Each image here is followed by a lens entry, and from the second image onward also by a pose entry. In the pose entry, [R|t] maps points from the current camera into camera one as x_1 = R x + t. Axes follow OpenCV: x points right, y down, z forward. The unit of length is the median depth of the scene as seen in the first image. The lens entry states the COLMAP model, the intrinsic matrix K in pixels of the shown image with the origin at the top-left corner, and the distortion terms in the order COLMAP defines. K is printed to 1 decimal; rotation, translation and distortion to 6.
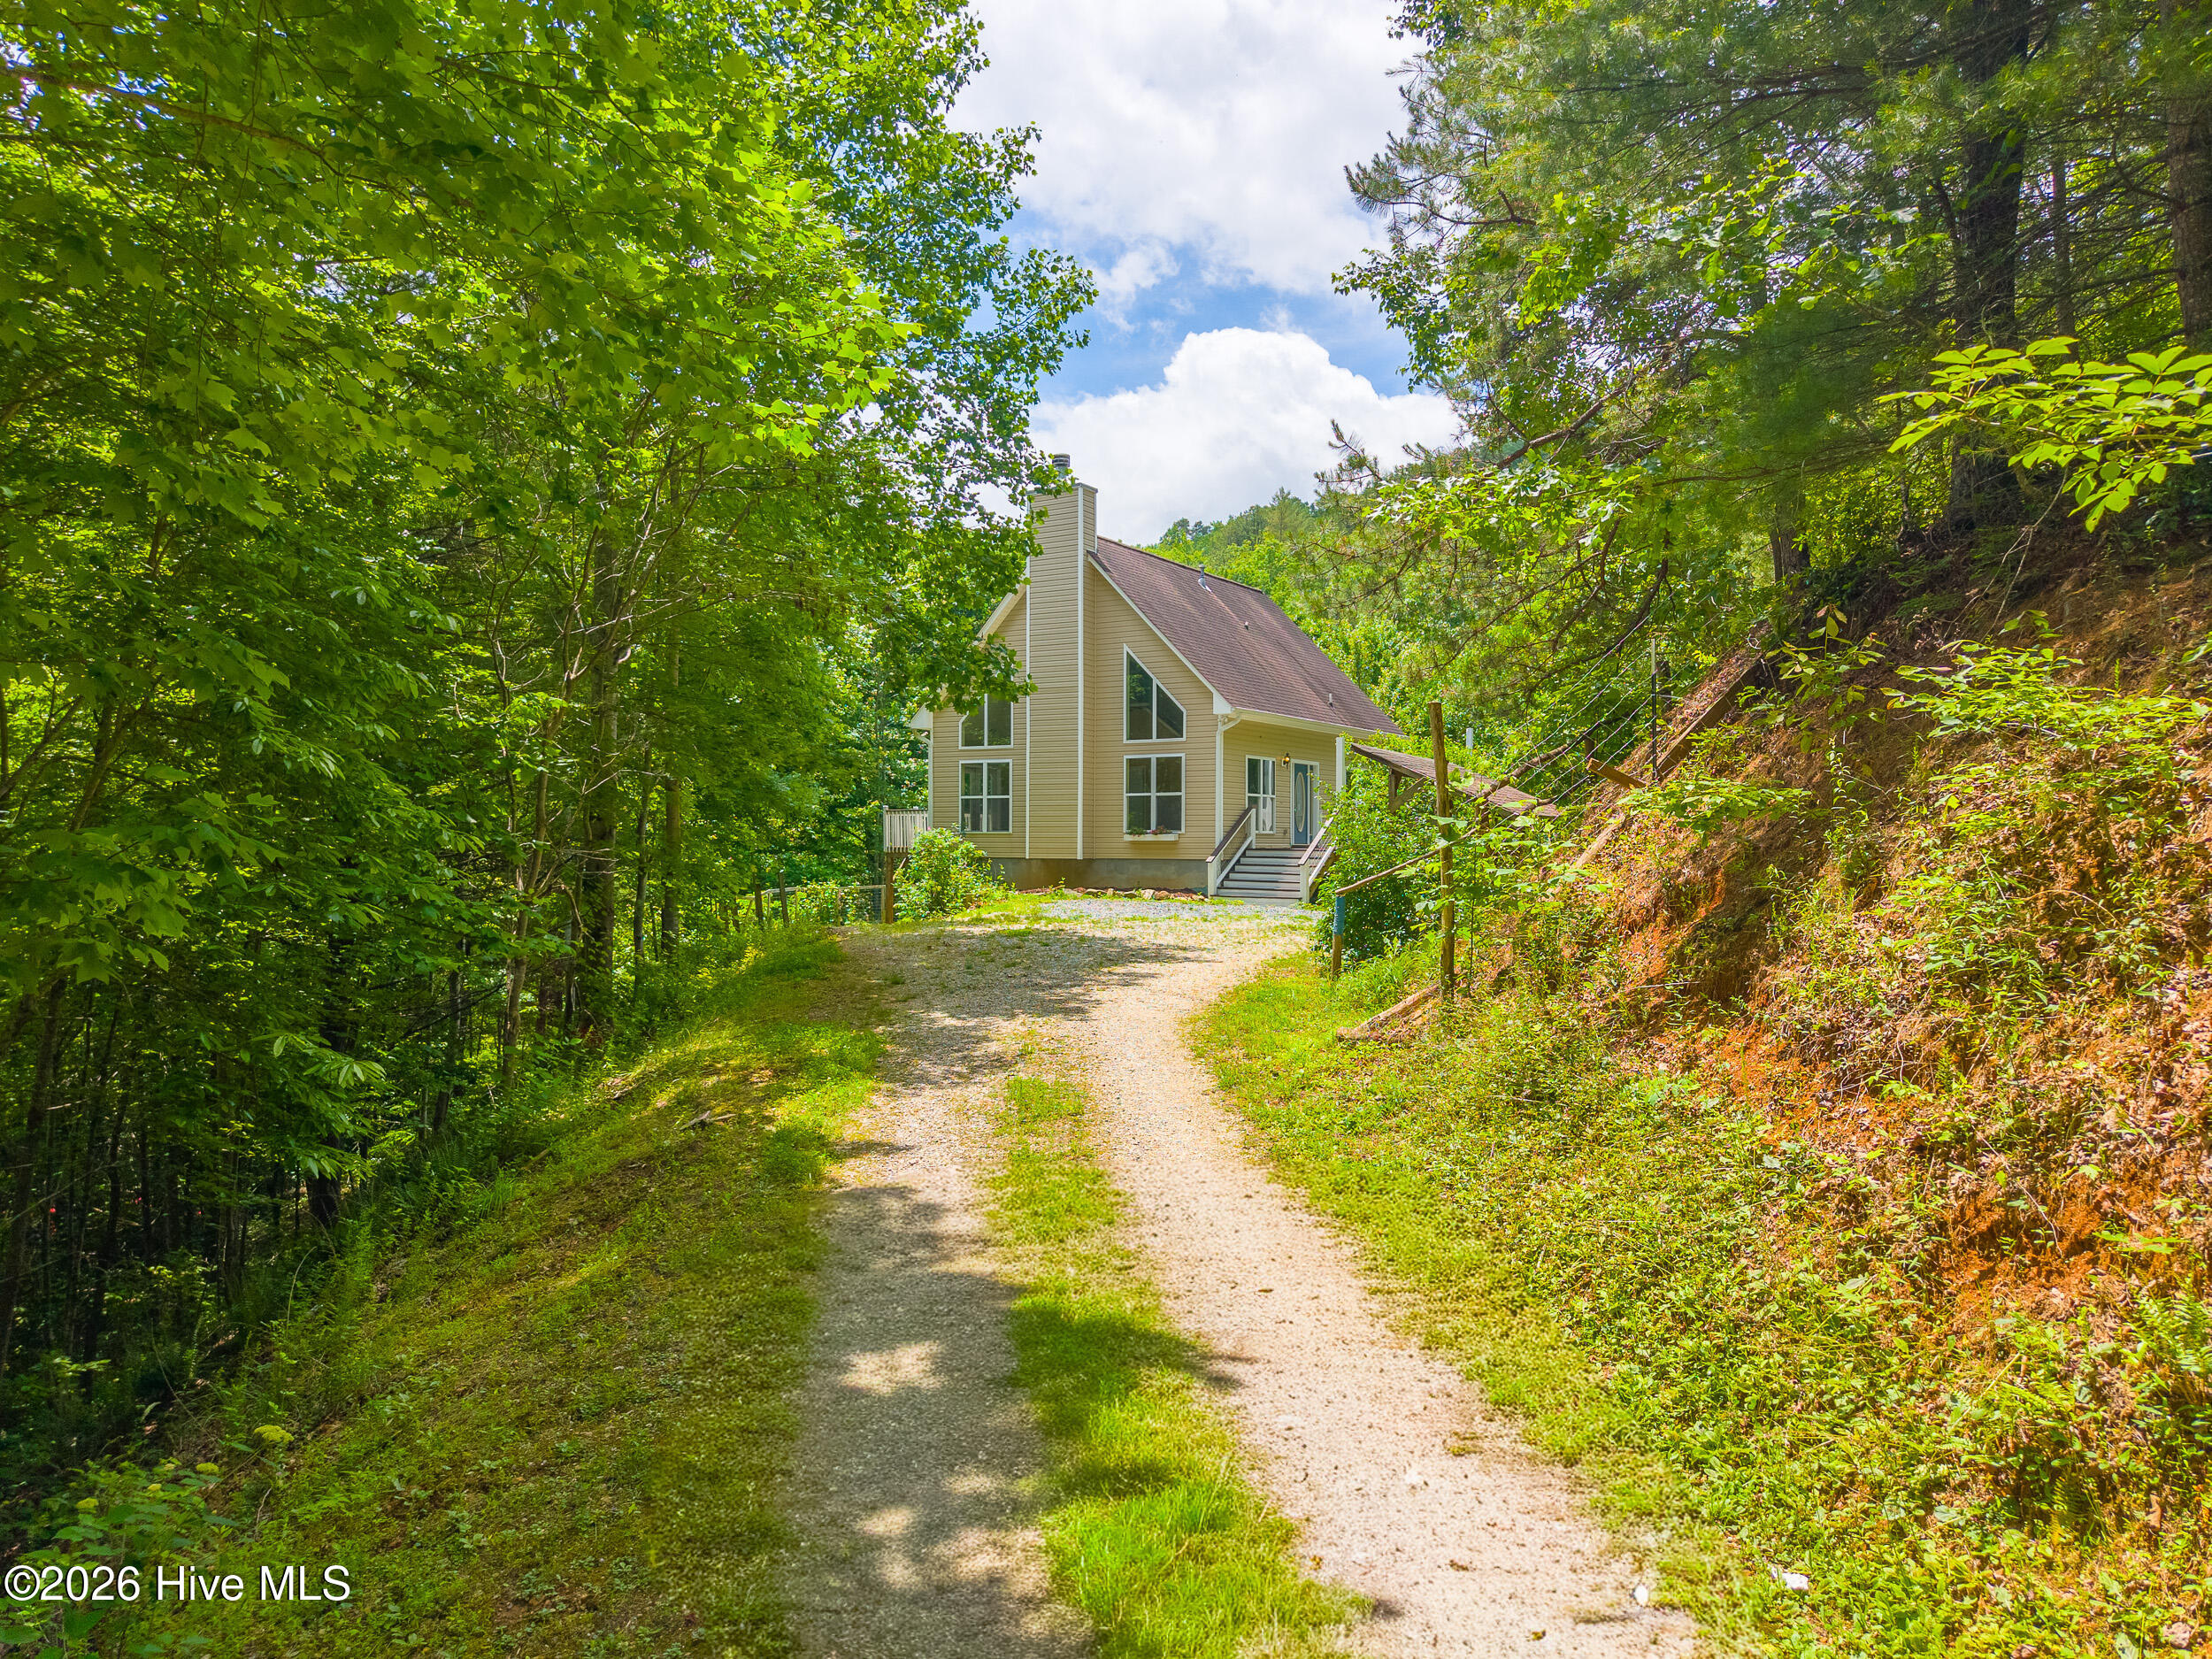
lens RADIAL K [[1471.4, 0, 1106.0], [0, 1471.4, 829.5], [0, 0, 1]] dist [0.186710, -0.373540]
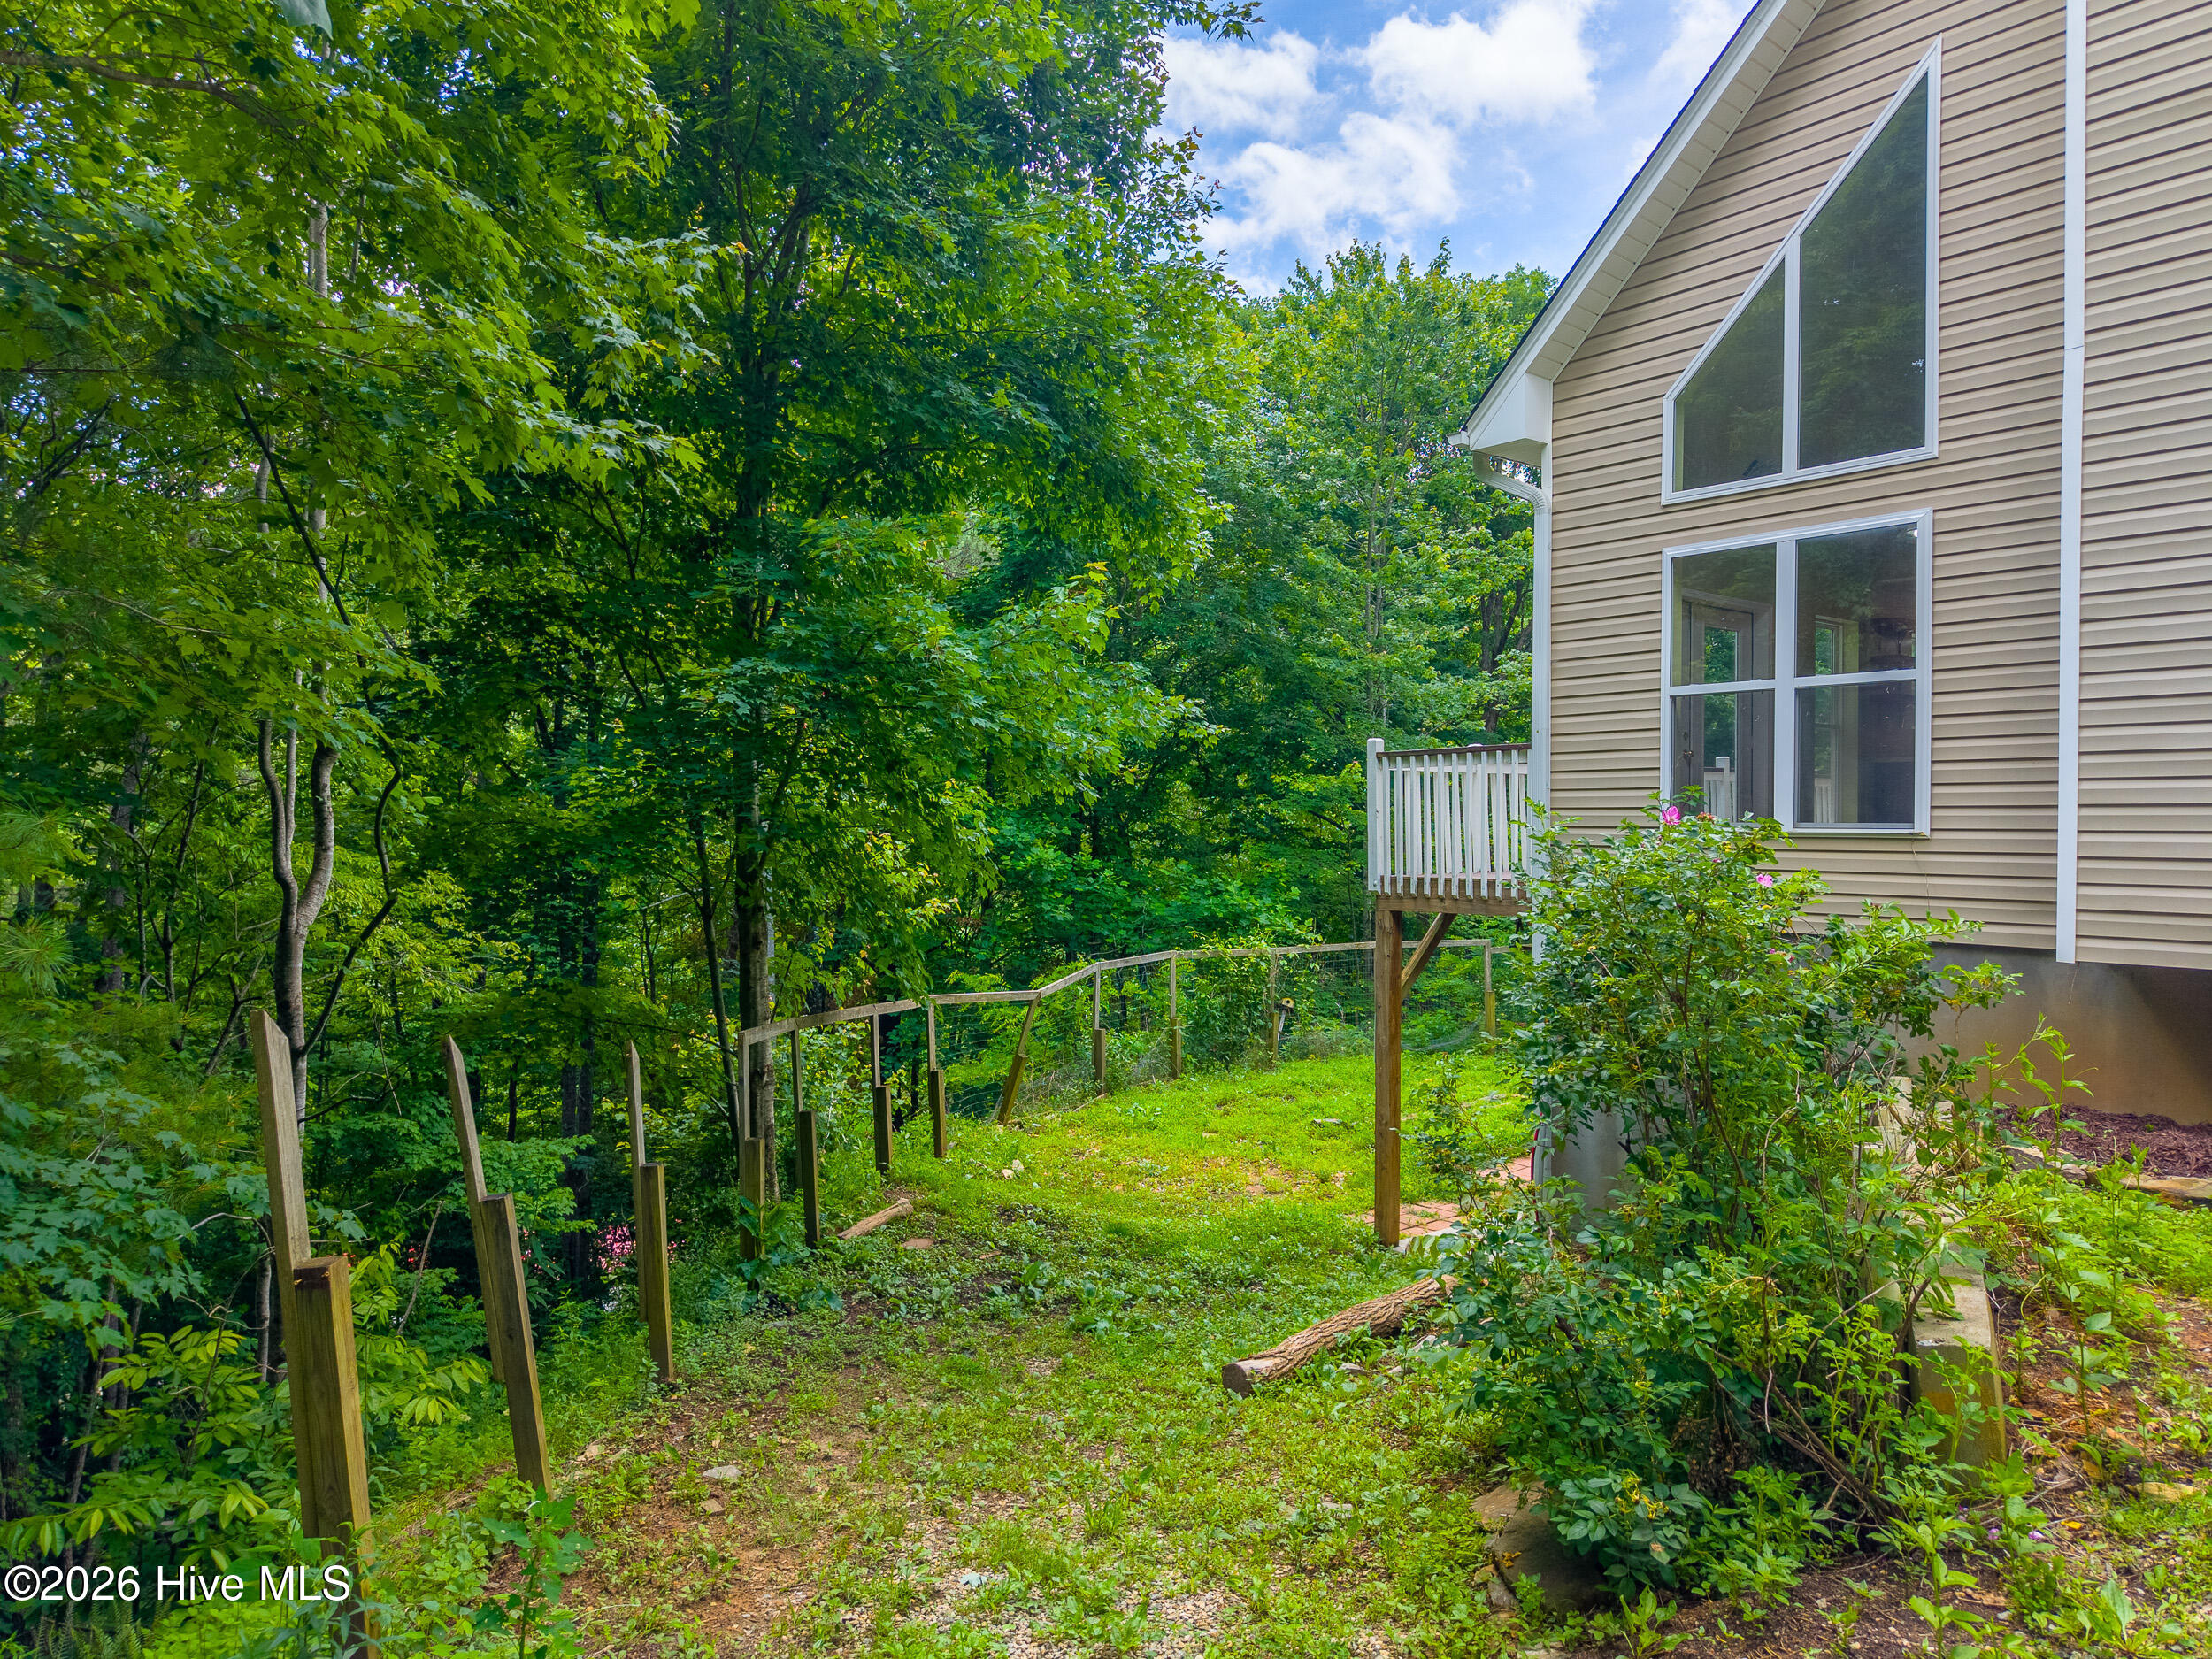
lens RADIAL K [[1496.7, 0, 1101.5], [0, 1496.7, 823.9], [0, 0, 1]] dist [0.053667, -0.066420]
pose [[0.943818, 0.006045, -0.330409, -0.113823], [-0.005010, 0.999980, 0.003985, 0.000688], [0.330426, -0.002106, 0.943829, 0.783717]]
